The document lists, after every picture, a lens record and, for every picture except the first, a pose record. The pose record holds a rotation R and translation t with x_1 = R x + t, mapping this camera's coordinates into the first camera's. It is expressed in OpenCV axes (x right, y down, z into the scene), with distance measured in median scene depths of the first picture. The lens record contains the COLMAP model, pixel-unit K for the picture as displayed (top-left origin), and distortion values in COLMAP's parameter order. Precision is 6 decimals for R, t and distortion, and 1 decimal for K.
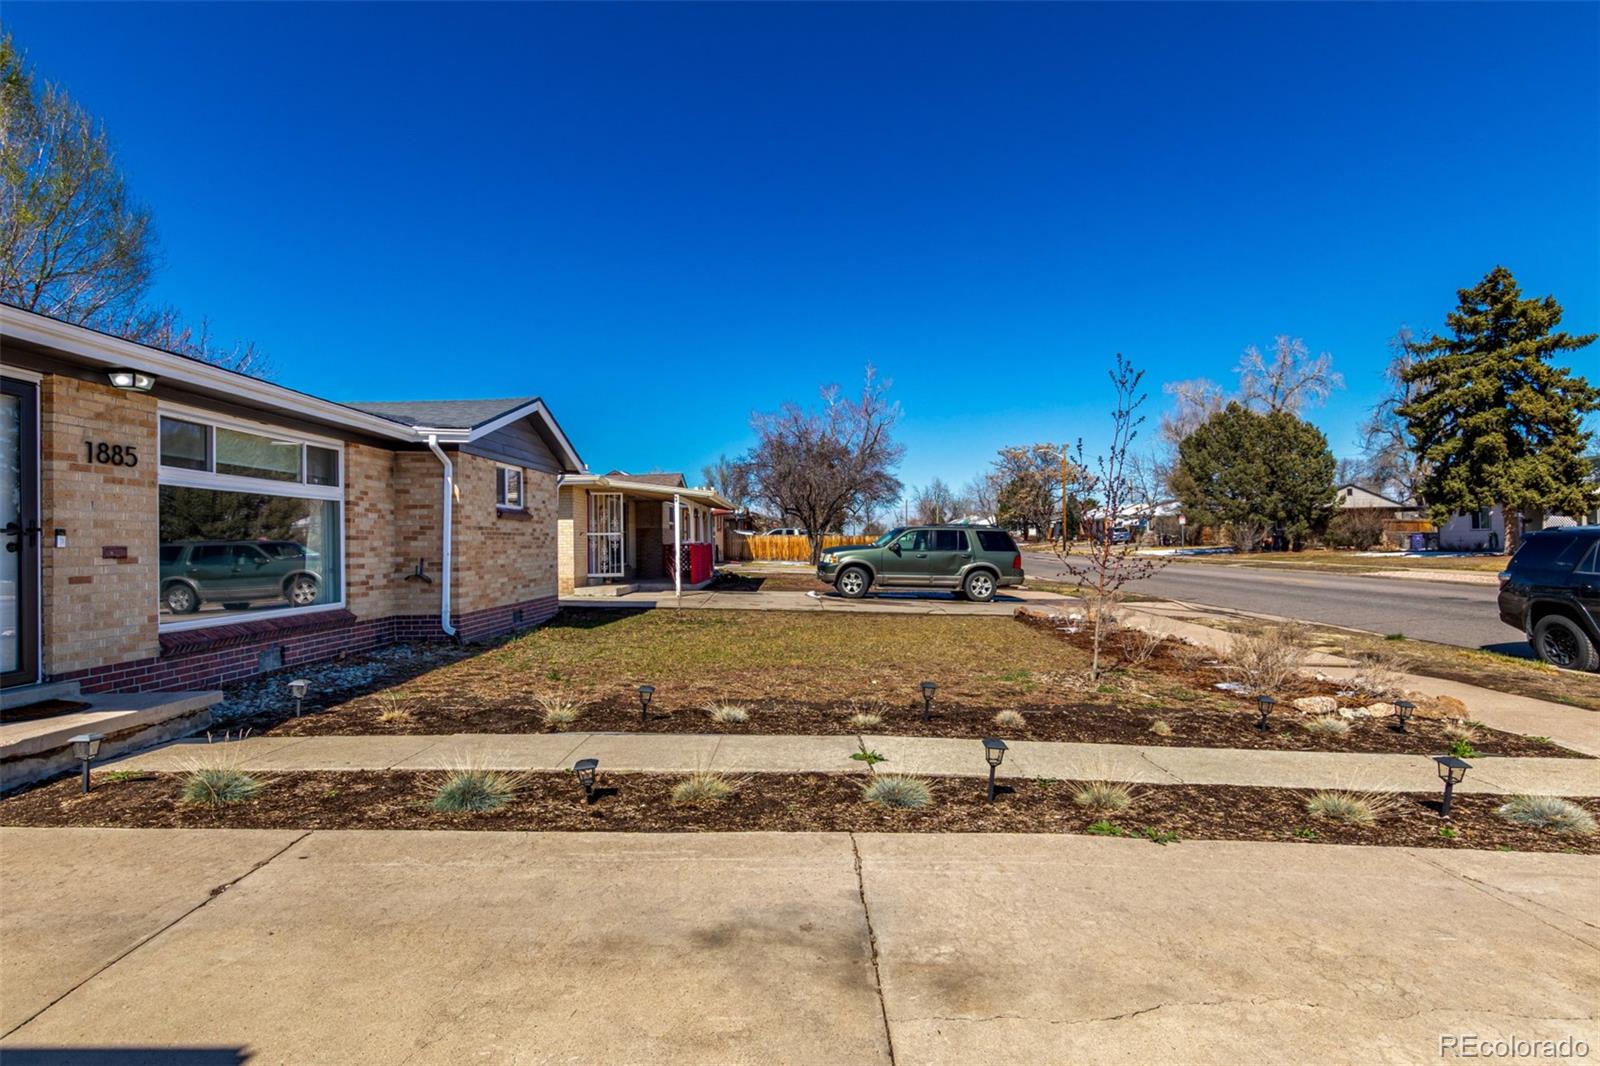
lens RADIAL K [[837.1, 0, 783.3], [0, 837.1, 536.5], [0, 0, 1]] dist [0.001870, 0.000101]
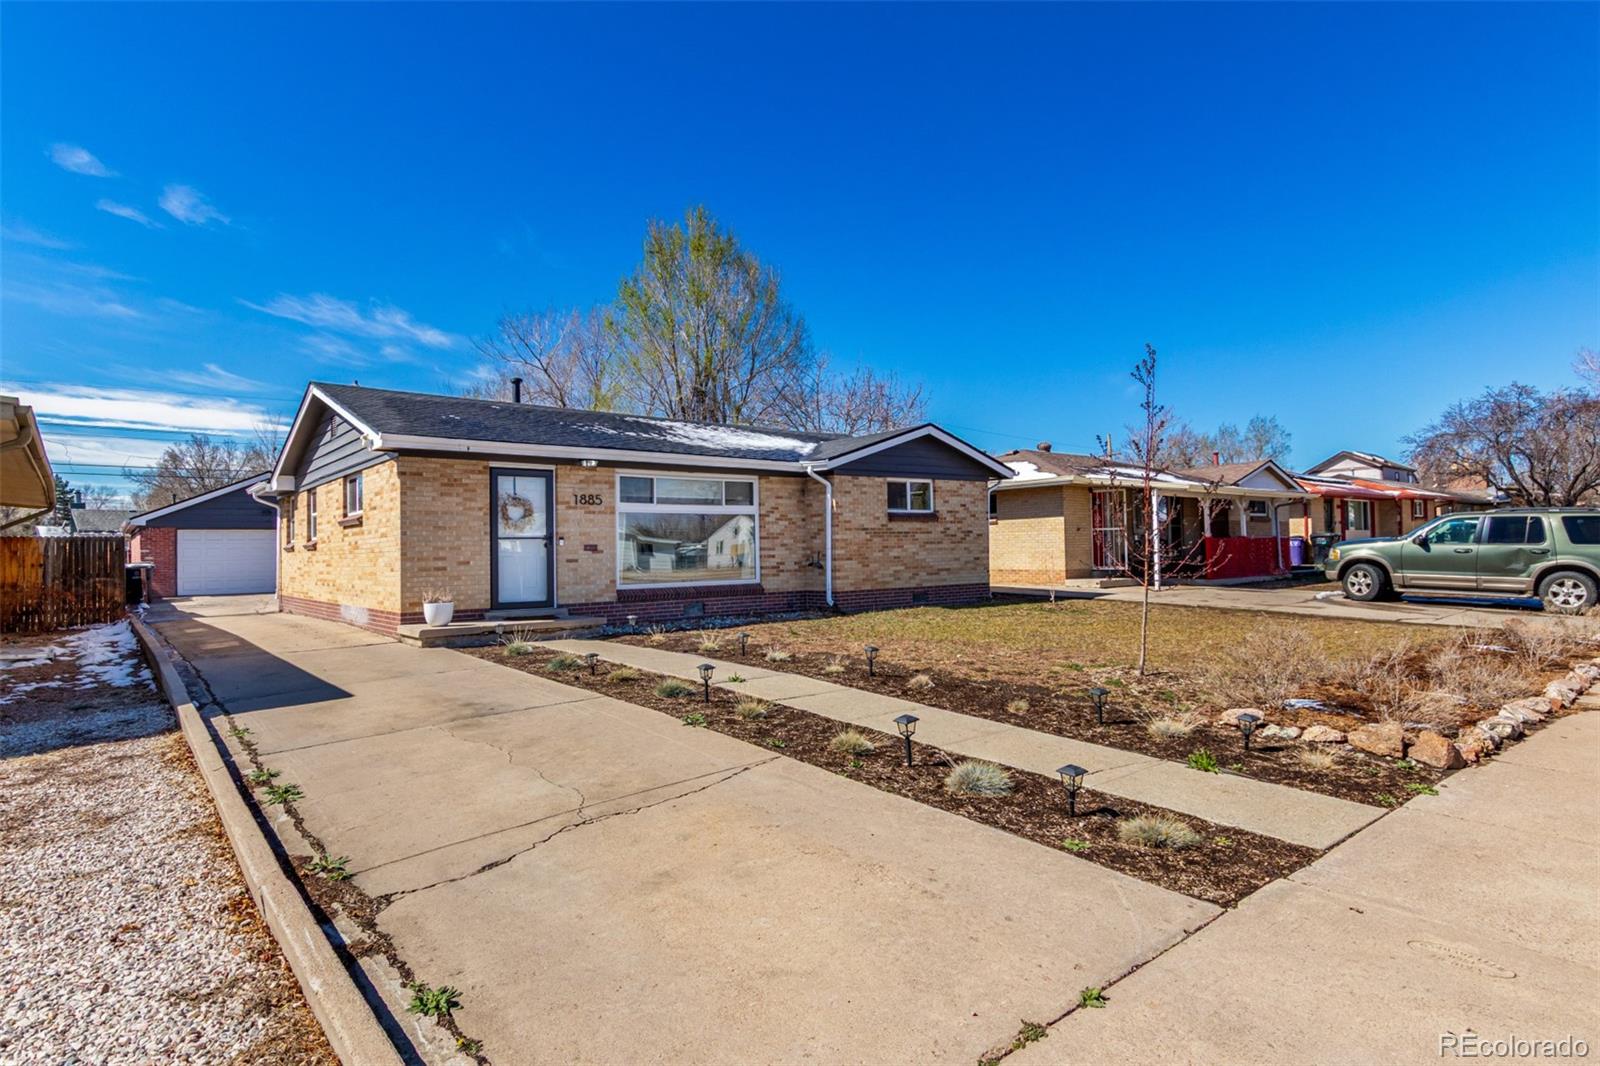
lens RADIAL K [[837.1, 0, 783.3], [0, 837.1, 536.5], [0, 0, 1]] dist [0.001870, 0.000101]
pose [[0.639247, -0.010836, -0.768925, 0.683275], [0.016493, 0.999864, -0.000378, 0.000303], [0.768825, -0.012440, 0.639339, 0.039036]]
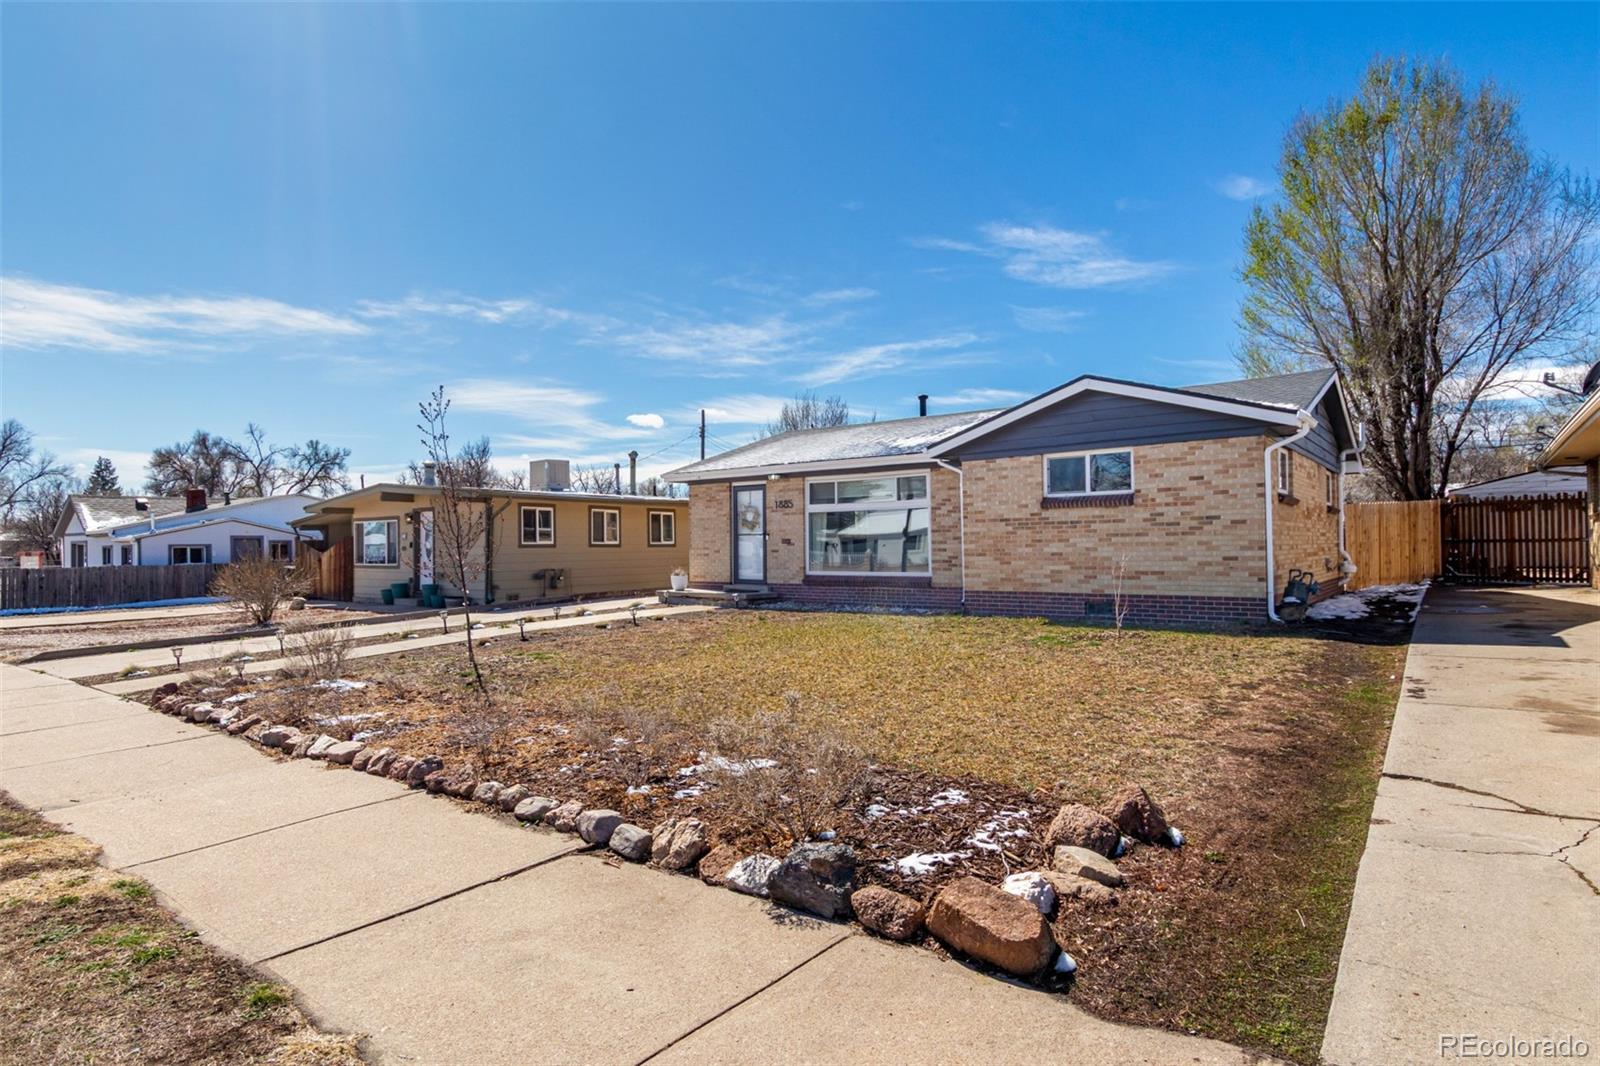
lens RADIAL K [[862.8, 0, 794.6], [0, 862.8, 552.8], [0, 0, 1]] dist [0.003843, 0.000173]
pose [[-0.597303, 0.025982, -0.801595, 0.876352], [0.027147, 0.999557, 0.012170, 0.014627], [0.801556, -0.014492, -0.597744, 1.698346]]
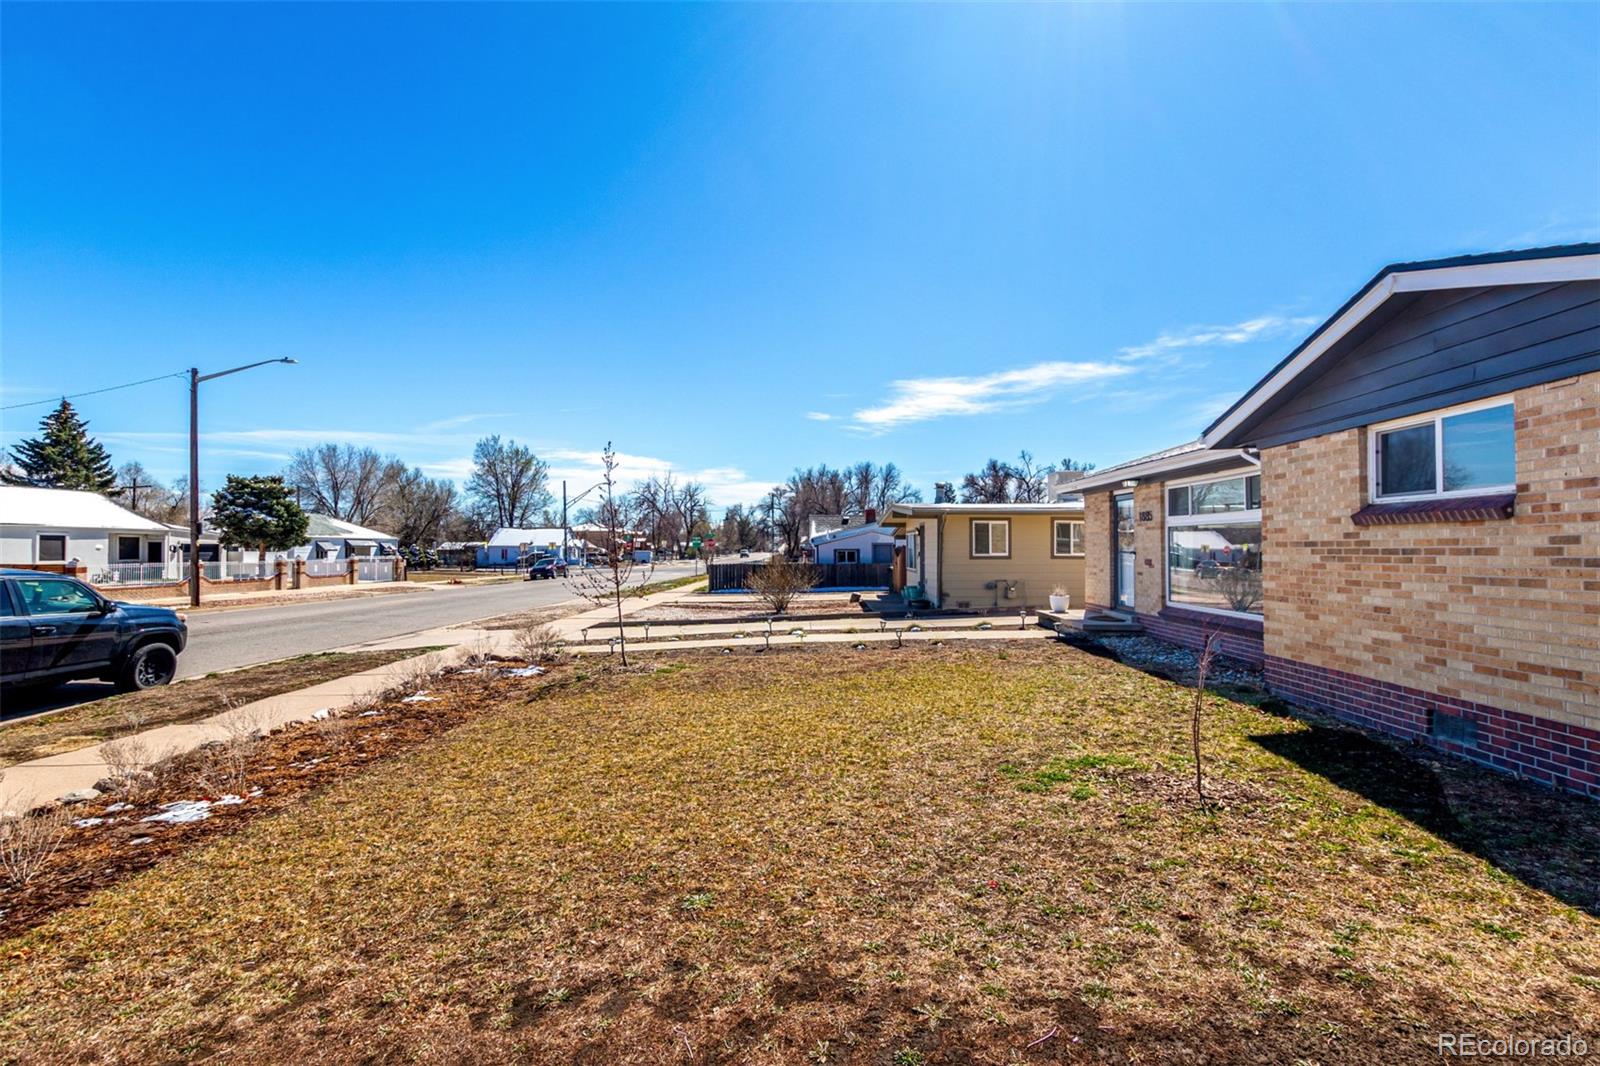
lens RADIAL K [[736.9, 0, 794.0], [0, 736.9, 540.3], [0, 0, 1]] dist [0.001916, -0.000340]
pose [[-0.999836, 0.015687, -0.009088, 0.071645], [0.015862, 0.999683, -0.019541, -0.009037], [0.008778, -0.019682, -0.999768, 1.833298]]
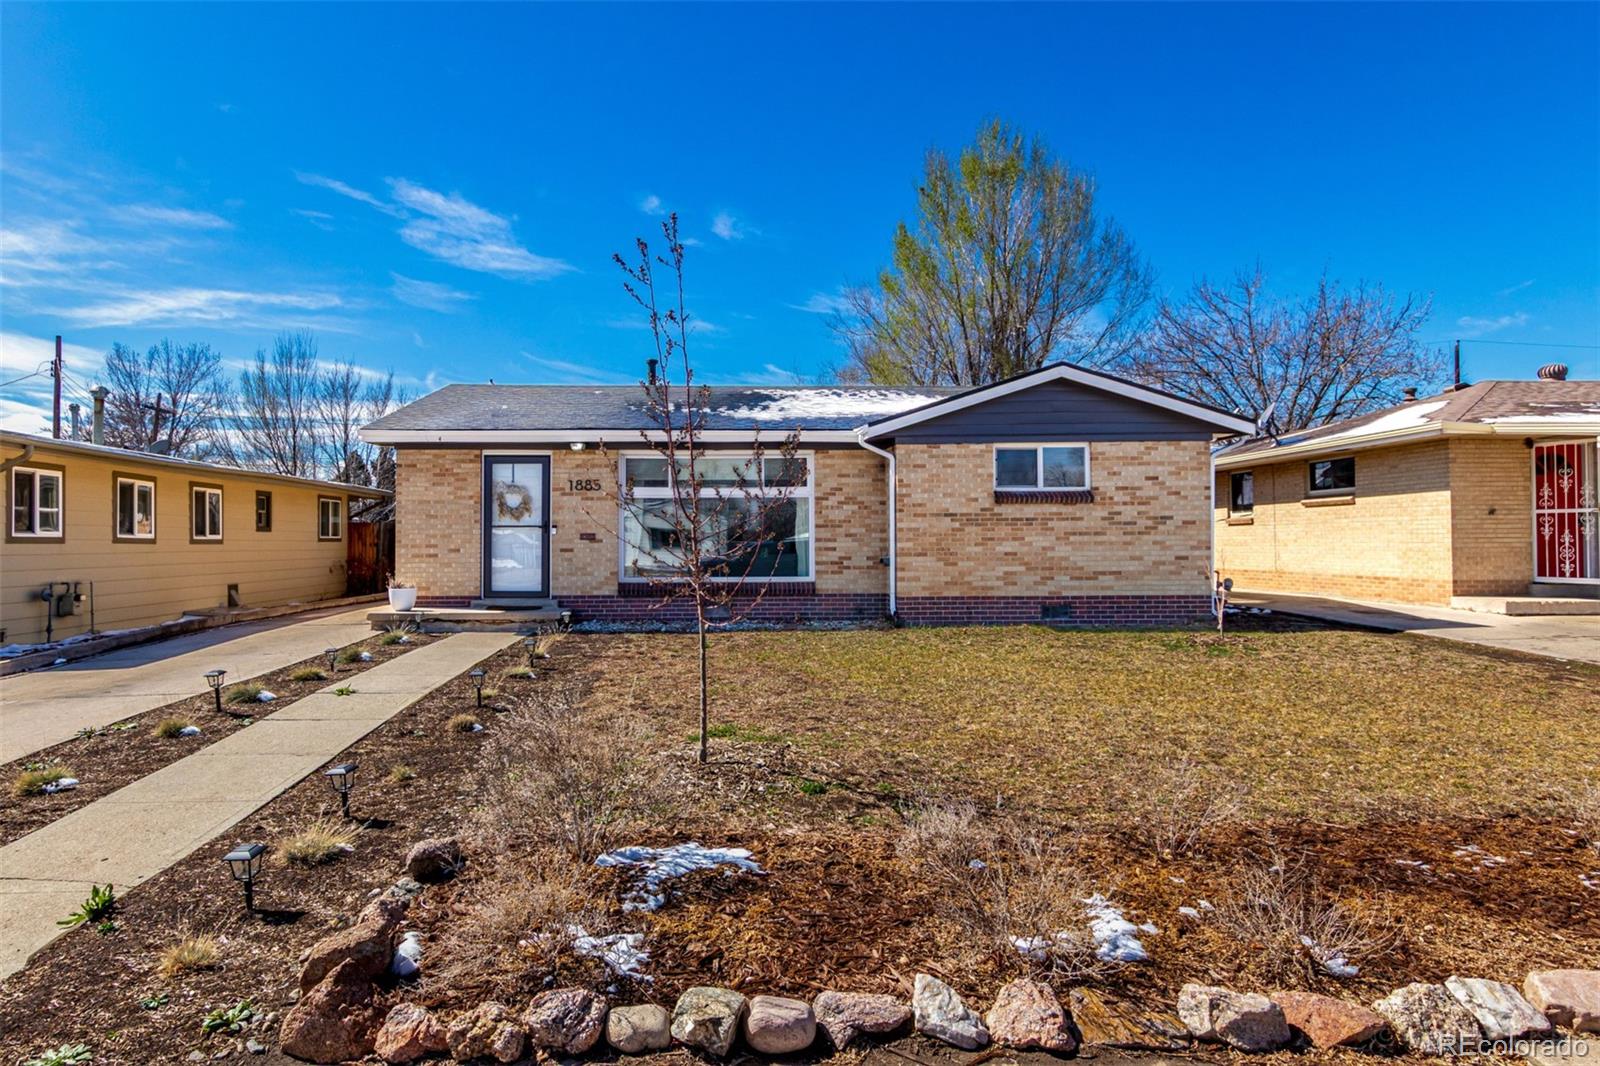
lens RADIAL K [[907.2, 0, 746.8], [0, 907.2, 530.0], [0, 0, 1]] dist [0.005487, 0.002286]
pose [[0.053899, 0.002053, -0.998544, 0.819977], [0.013474, 0.999905, 0.002783, 0.002043], [0.998455, -0.013604, 0.053867, 0.802204]]
